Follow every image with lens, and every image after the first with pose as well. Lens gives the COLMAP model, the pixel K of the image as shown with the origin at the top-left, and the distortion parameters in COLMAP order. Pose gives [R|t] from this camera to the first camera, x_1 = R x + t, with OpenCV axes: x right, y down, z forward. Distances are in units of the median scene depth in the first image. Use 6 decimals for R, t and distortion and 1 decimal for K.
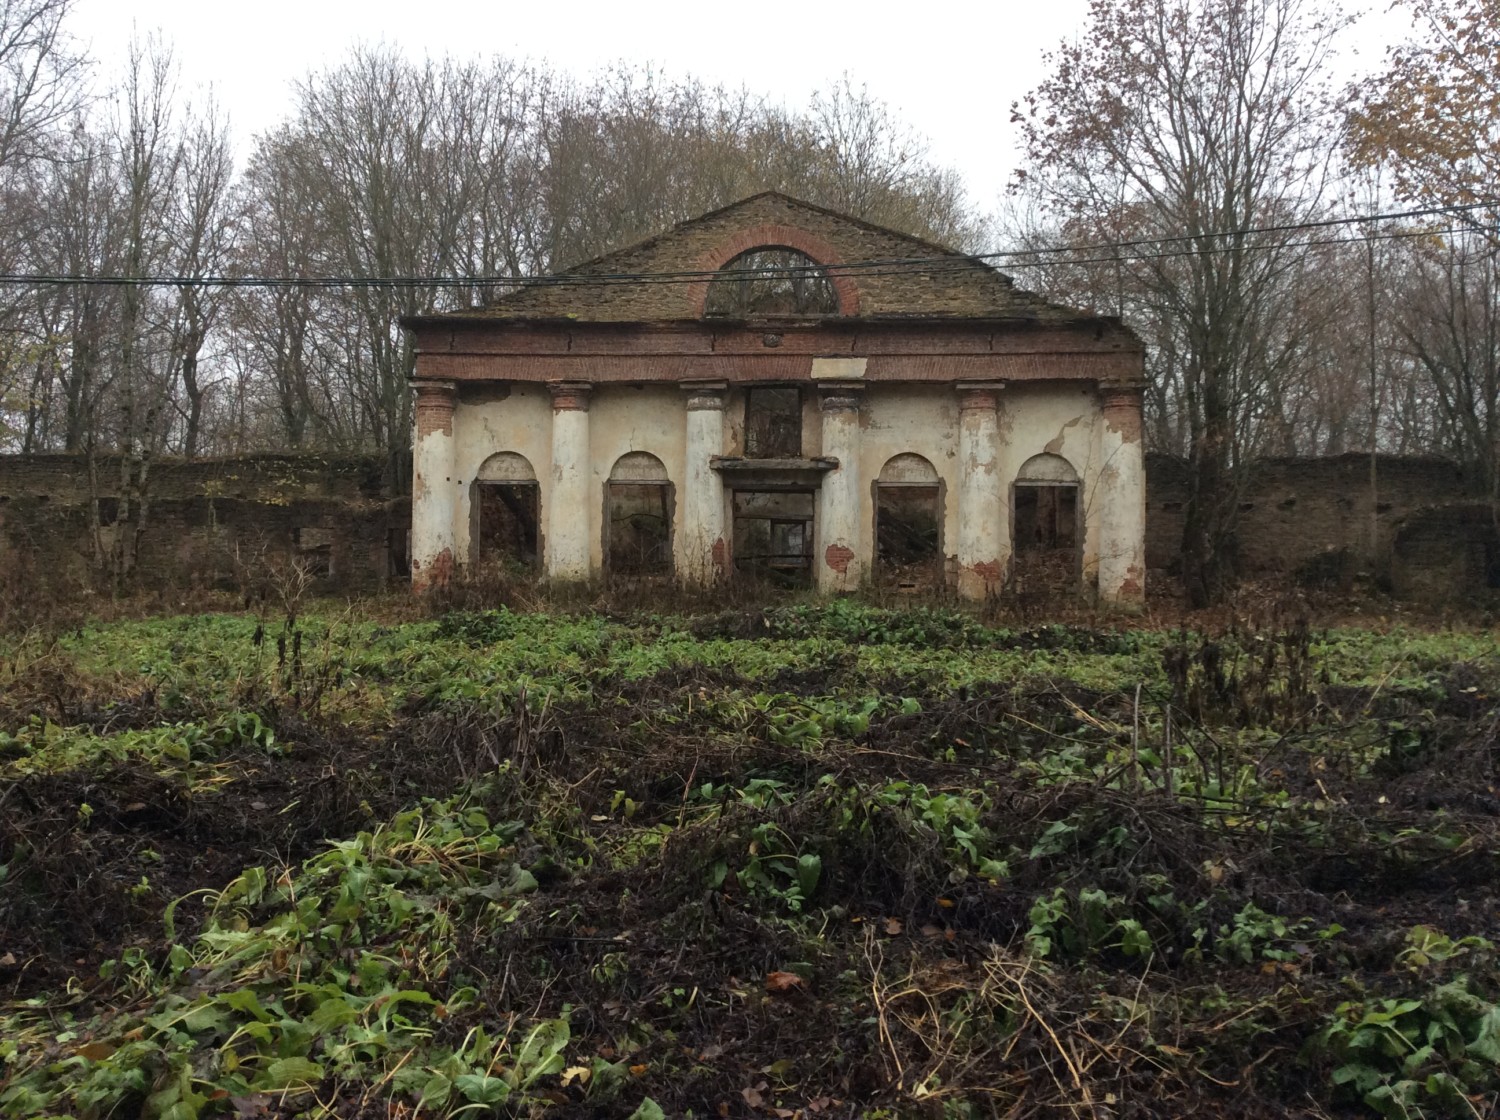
lens RADIAL K [[1343.9, 0, 740.4], [0, 1343.9, 550.6], [0, 0, 1]] dist [0.133374, -0.247616]
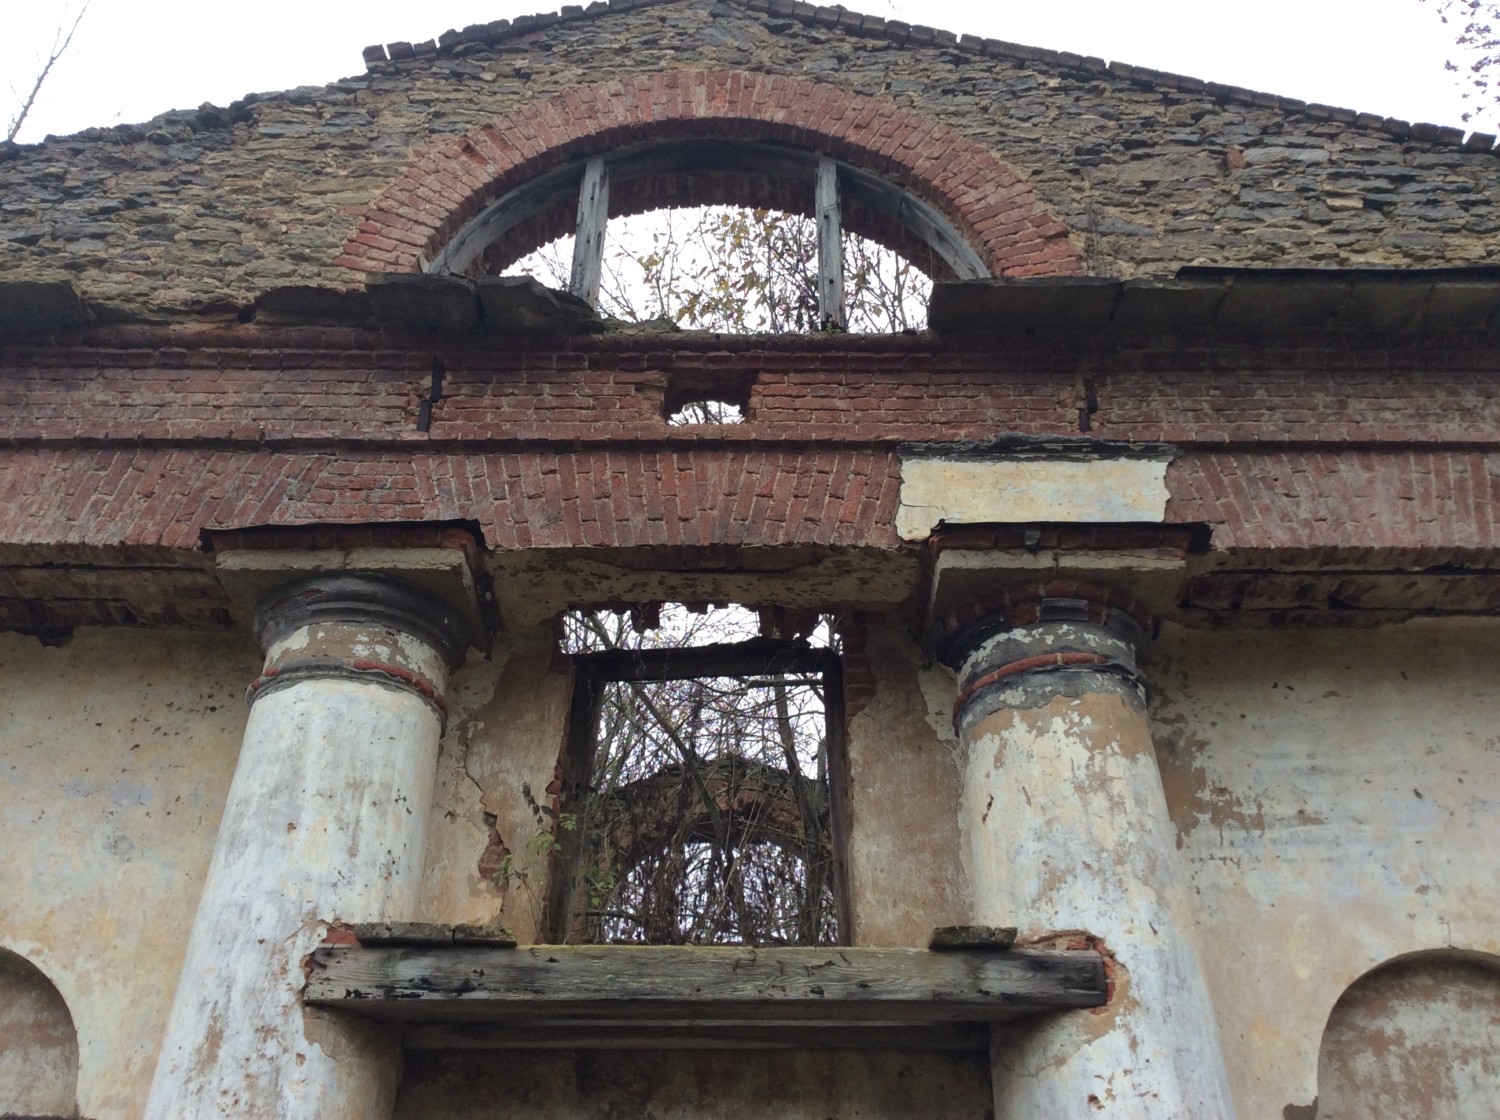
lens RADIAL K [[1343.9, 0, 740.4], [0, 1343.9, 550.6], [0, 0, 1]] dist [0.133374, -0.247616]
pose [[0.998394, 0.027900, 0.049310, 0.019336], [0.004701, 0.826550, -0.562844, -0.014306], [-0.056460, 0.562172, 0.825091, 0.830075]]
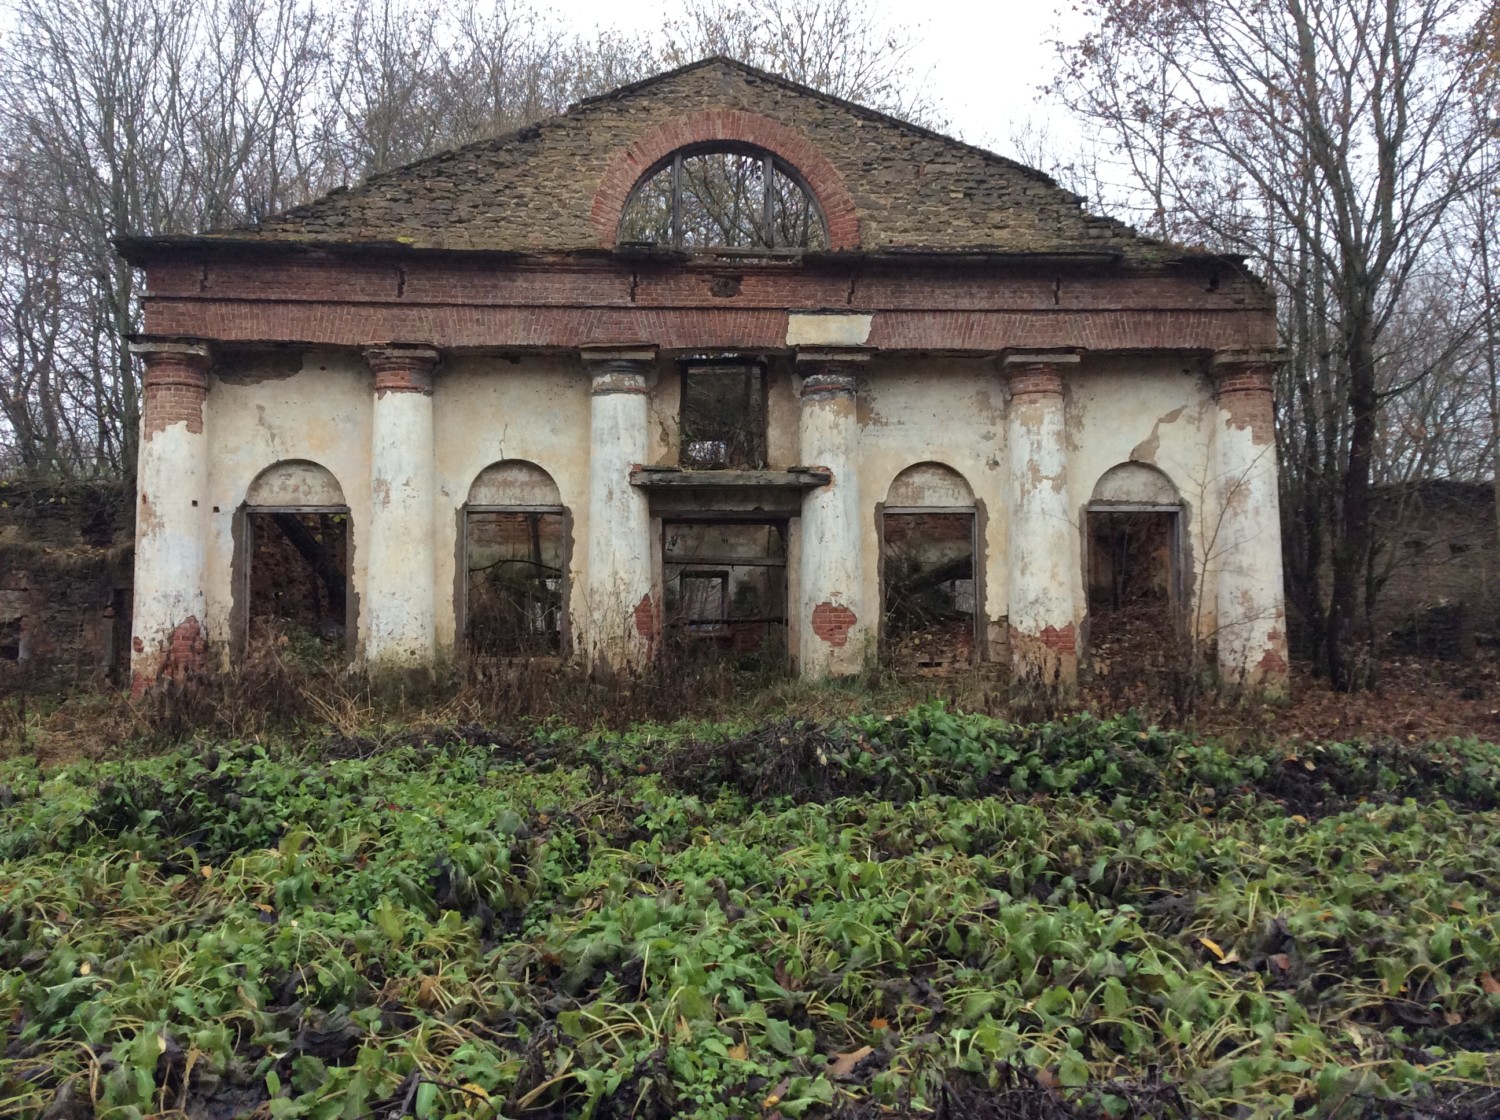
lens RADIAL K [[1343.9, 0, 740.4], [0, 1343.9, 550.6], [0, 0, 1]] dist [0.133374, -0.247616]
pose [[0.991452, -0.007167, 0.130275, -0.053627], [0.013432, 0.998791, -0.047278, 0.000585], [-0.129779, 0.048623, 0.990350, 0.364553]]
